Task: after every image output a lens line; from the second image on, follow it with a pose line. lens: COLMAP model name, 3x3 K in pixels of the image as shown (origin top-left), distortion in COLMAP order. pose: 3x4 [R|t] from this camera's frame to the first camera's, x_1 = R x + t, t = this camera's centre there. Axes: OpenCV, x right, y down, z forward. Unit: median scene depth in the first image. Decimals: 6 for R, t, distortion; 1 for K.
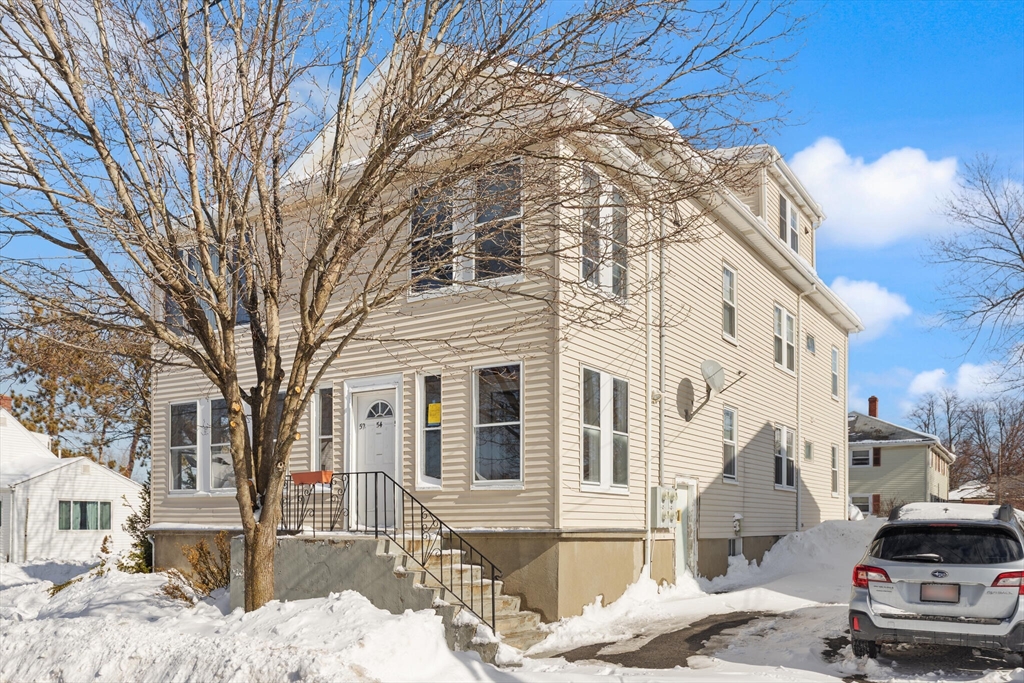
lens RADIAL K [[803.6, 0, 512.0], [0, 803.6, 341.5], [0, 0, 1]] dist [0.000347, -0.000344]
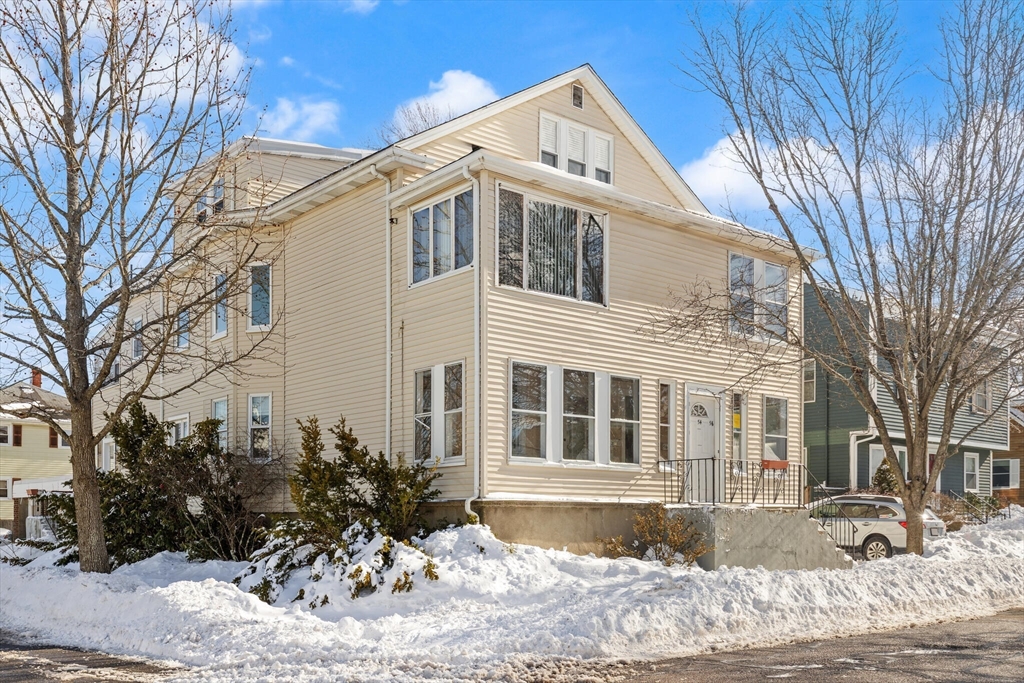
lens RADIAL K [[1022.6, 0, 512.0], [0, 1022.6, 341.5], [0, 0, 1]] dist [0.003962, 0.002780]
pose [[0.285277, 0.169027, 0.943423, -1.753068], [-0.214982, 0.970530, -0.108877, 0.215329], [-0.934024, -0.171759, 0.313207, 0.781586]]
